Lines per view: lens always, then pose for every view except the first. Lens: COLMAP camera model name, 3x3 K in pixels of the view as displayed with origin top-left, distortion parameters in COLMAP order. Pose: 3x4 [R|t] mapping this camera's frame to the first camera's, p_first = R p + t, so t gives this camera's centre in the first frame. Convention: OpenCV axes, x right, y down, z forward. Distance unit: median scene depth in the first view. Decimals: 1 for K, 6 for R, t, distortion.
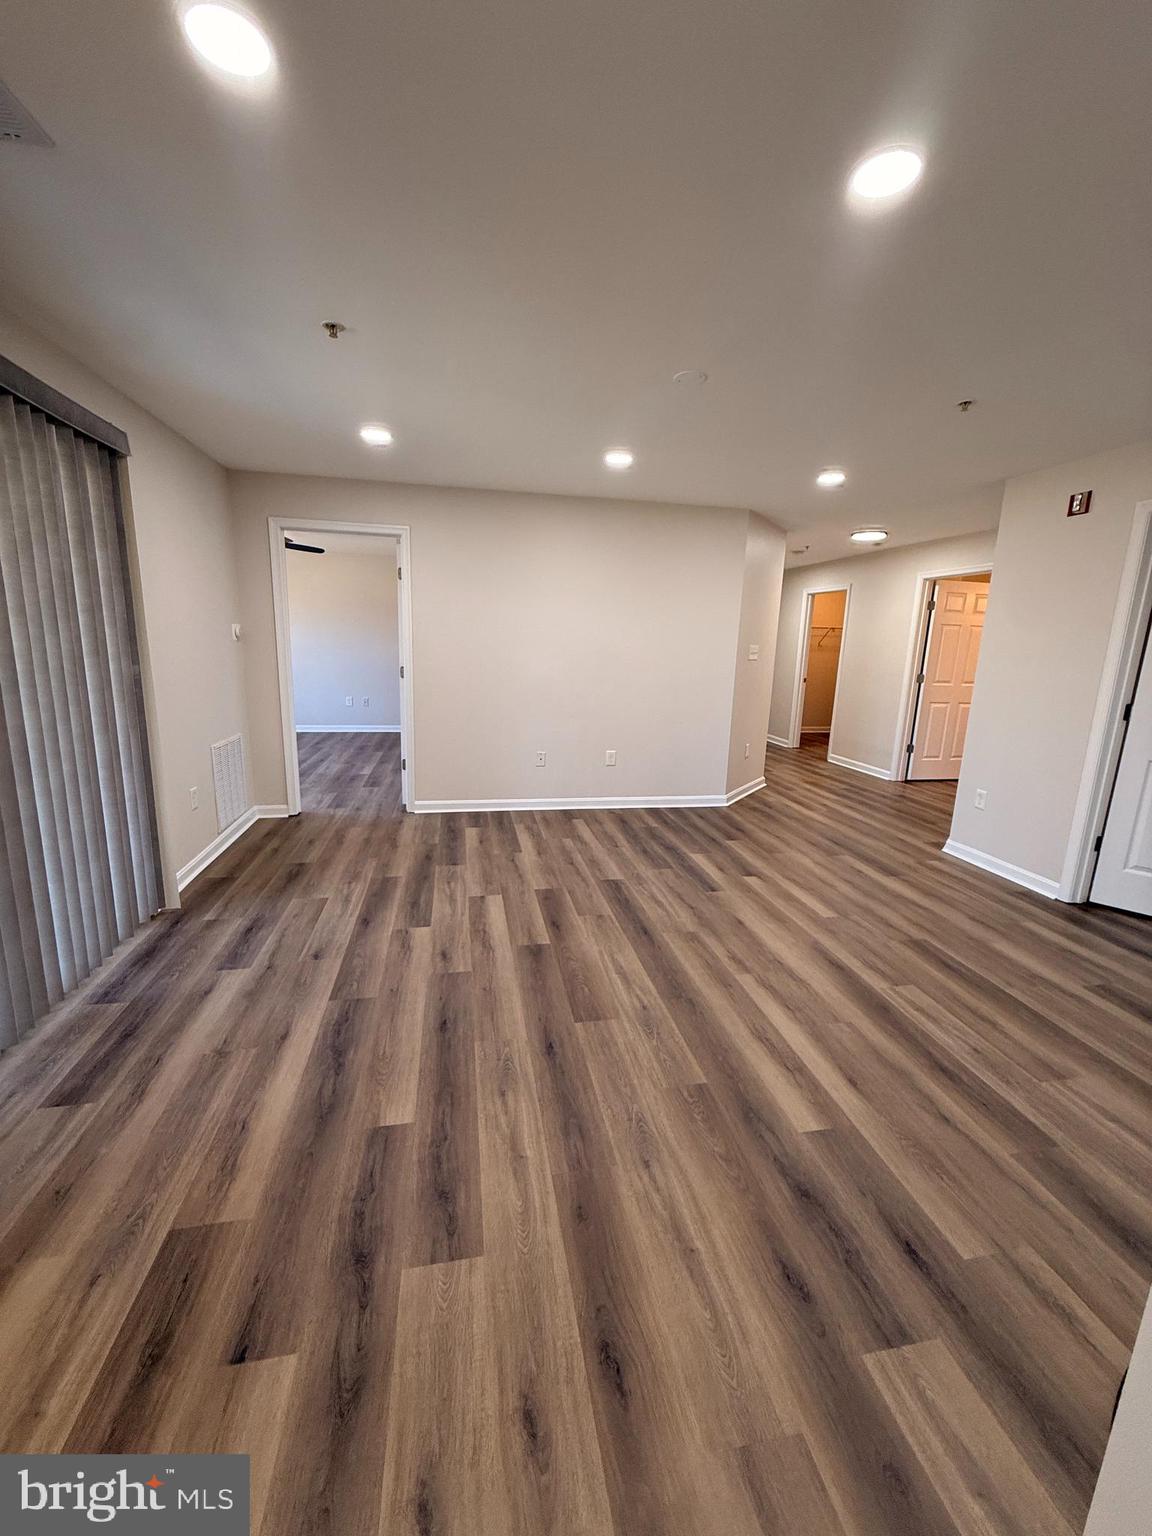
lens RADIAL K [[626.5, 0, 574.1], [0, 626.5, 768.7], [0, 0, 1]] dist [0.004536, -0.000617]
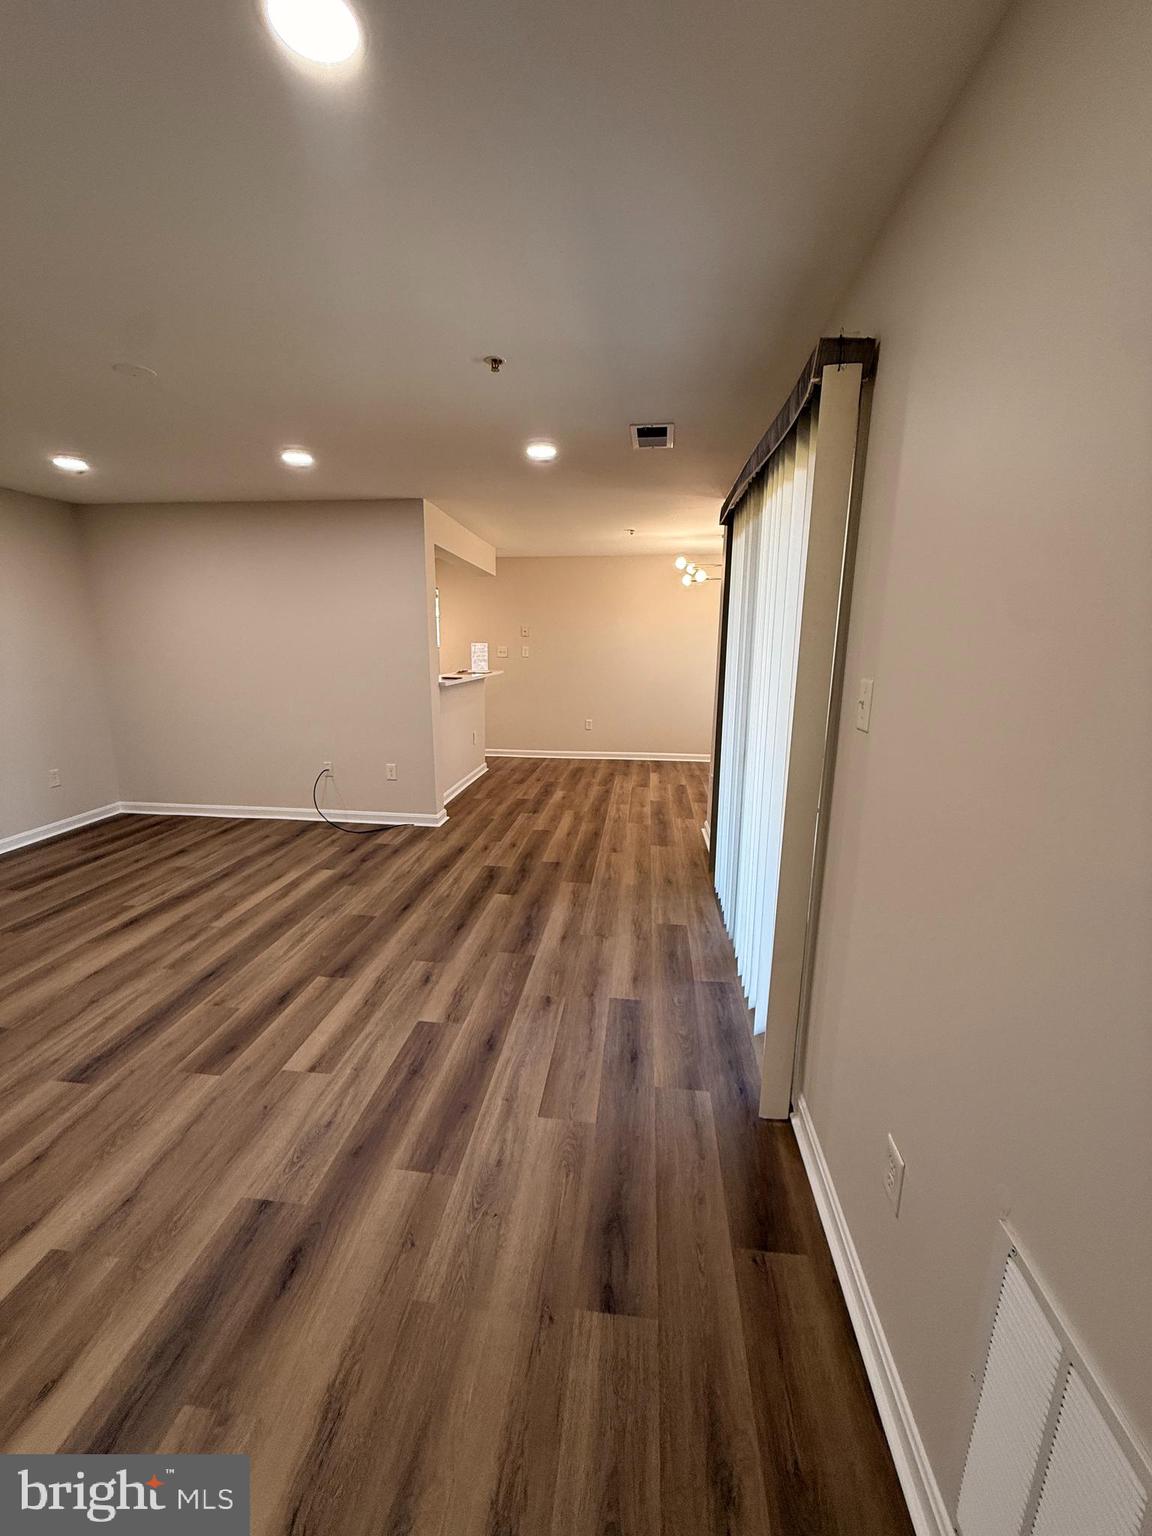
lens RADIAL K [[626.5, 0, 574.3], [0, 626.5, 771.8], [0, 0, 1]] dist [0.004536, -0.000617]
pose [[-0.955546, -0.094611, 0.279249, -0.718060], [0.026249, 0.916058, 0.400185, -0.418679], [-0.293671, 0.389725, -0.872853, 1.772635]]
